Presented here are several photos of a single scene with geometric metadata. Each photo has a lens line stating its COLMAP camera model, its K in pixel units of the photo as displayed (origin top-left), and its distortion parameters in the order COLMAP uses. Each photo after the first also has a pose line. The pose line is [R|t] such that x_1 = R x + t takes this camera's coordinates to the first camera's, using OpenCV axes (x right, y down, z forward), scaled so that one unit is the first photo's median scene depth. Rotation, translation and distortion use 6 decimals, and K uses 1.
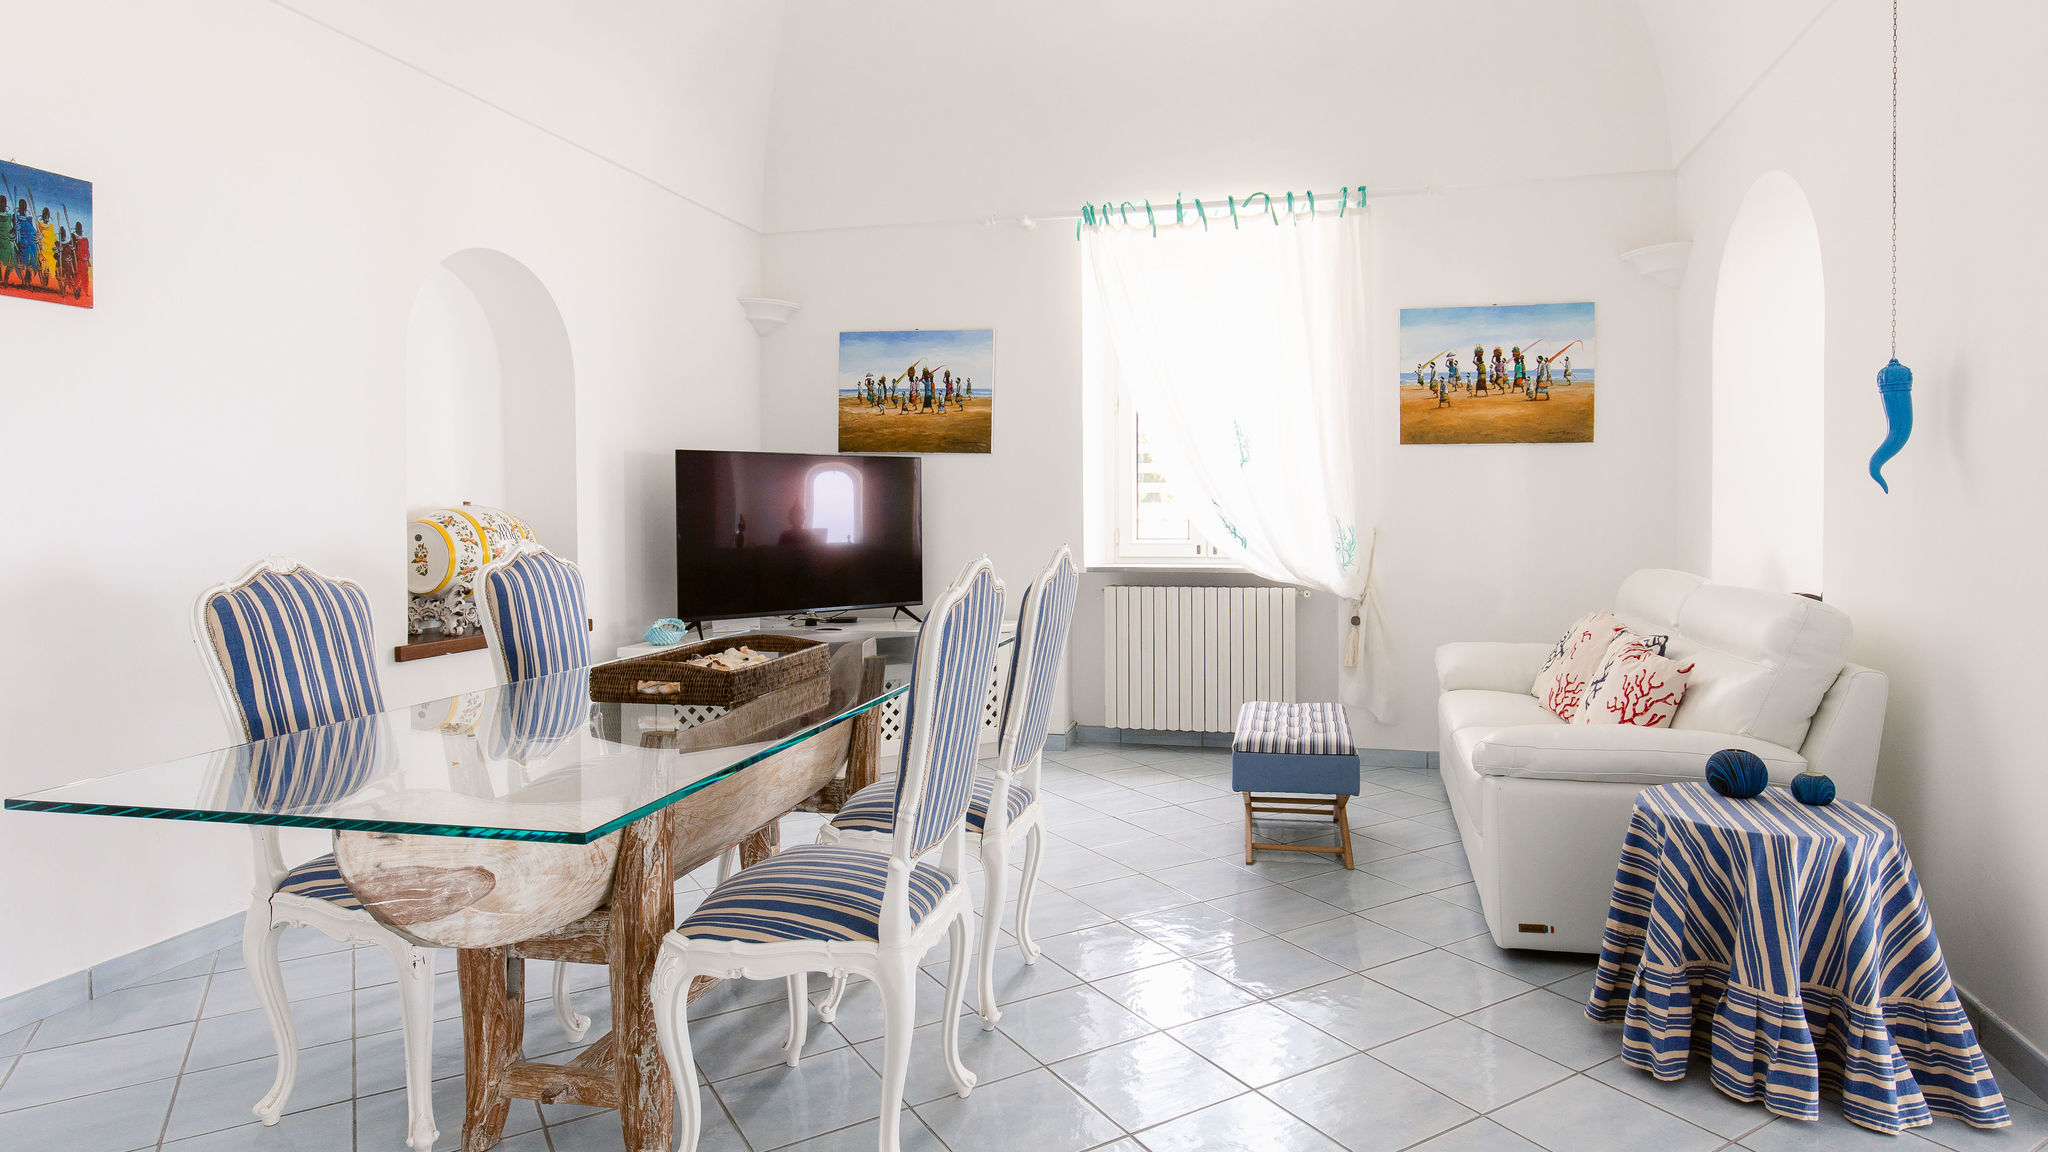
lens RADIAL K [[1277.9, 0, 1029.0], [0, 1277.9, 520.7], [0, 0, 1]] dist [-0.001528, -0.001333]
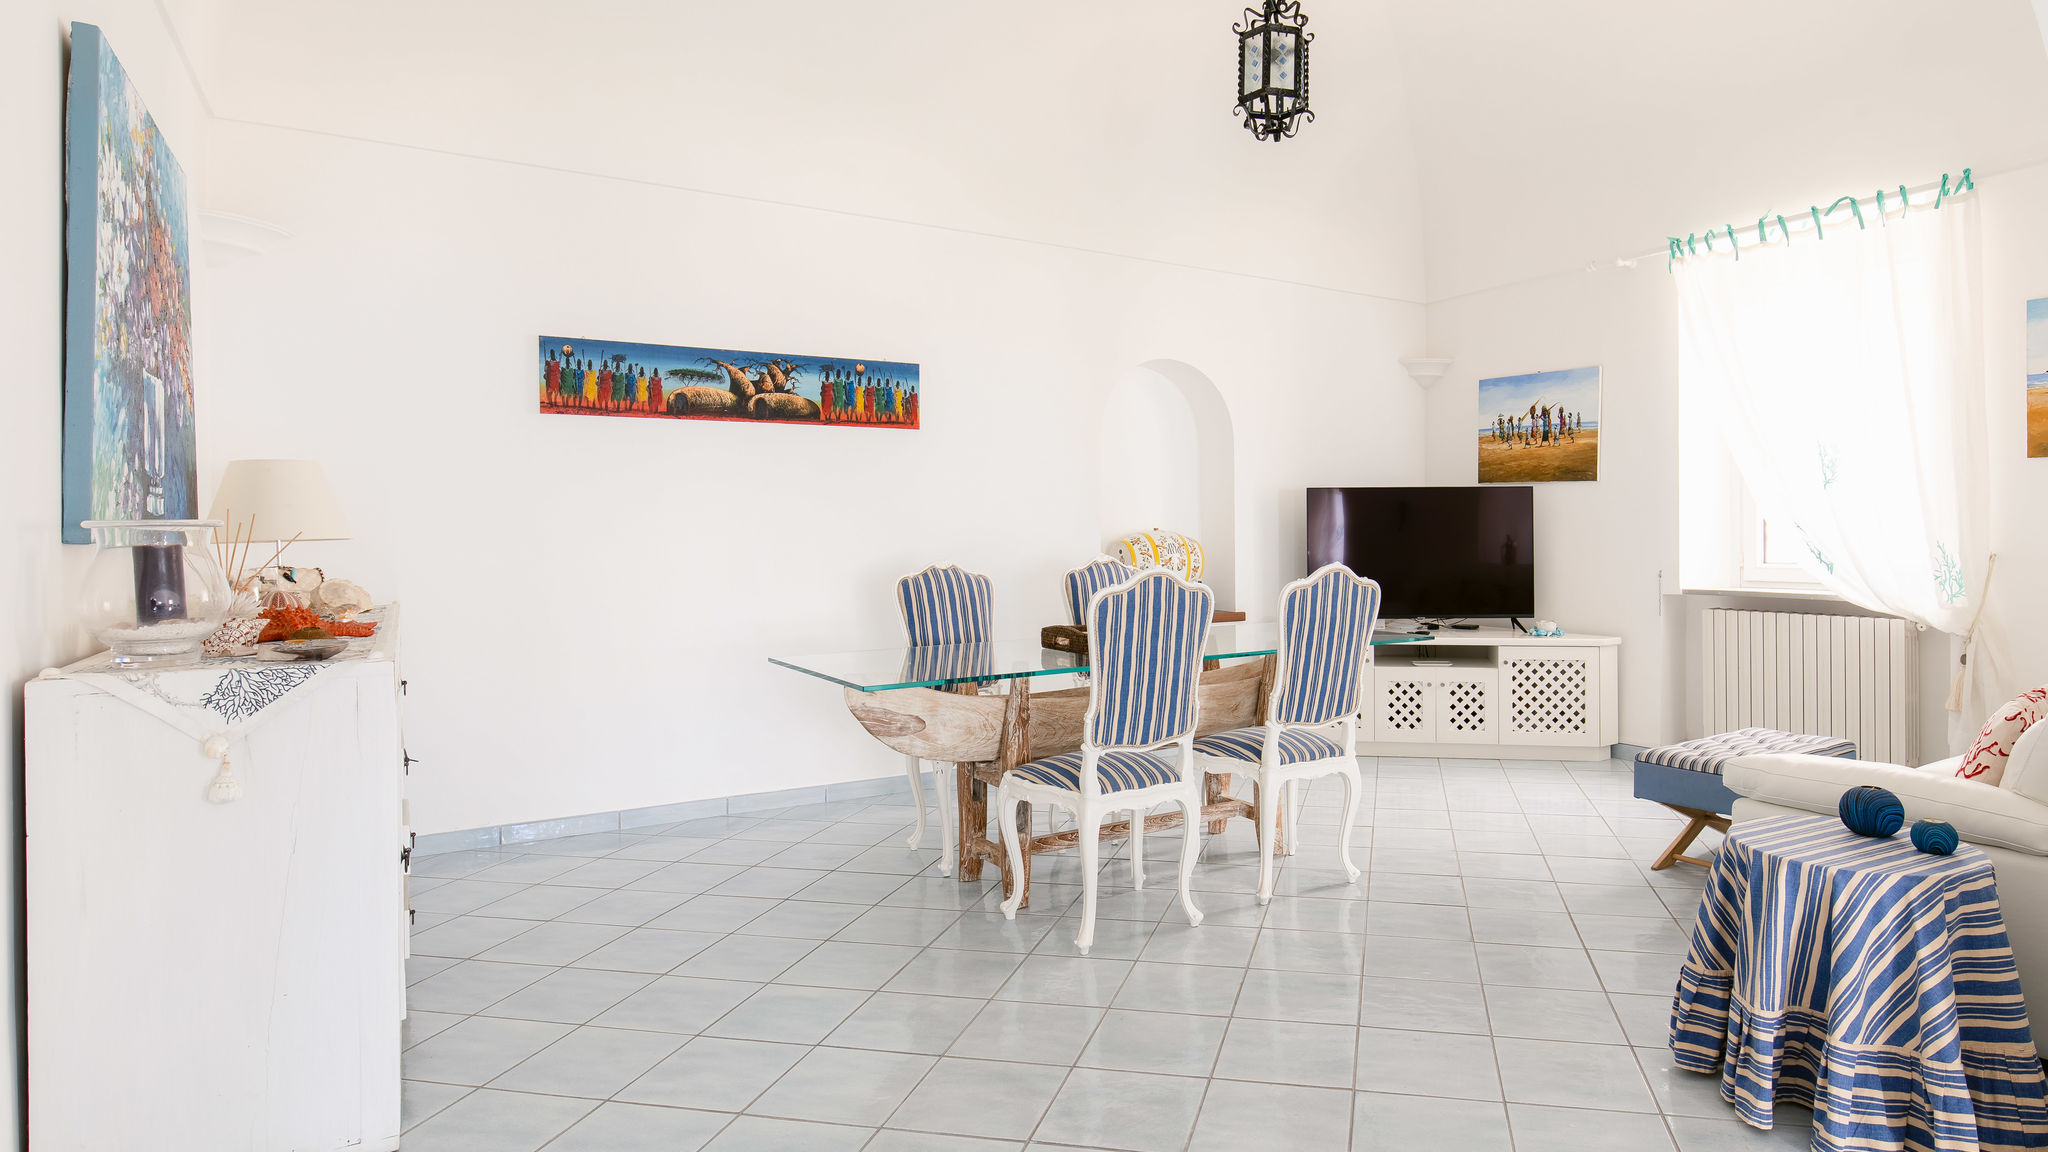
lens RADIAL K [[1277.9, 0, 1029.0], [0, 1277.9, 520.7], [0, 0, 1]] dist [-0.001528, -0.001333]
pose [[0.643259, -0.006527, -0.765621, 0.507094], [-0.003896, 0.999923, -0.011798, -0.004578], [0.765638, 0.010572, 0.643184, -0.063596]]
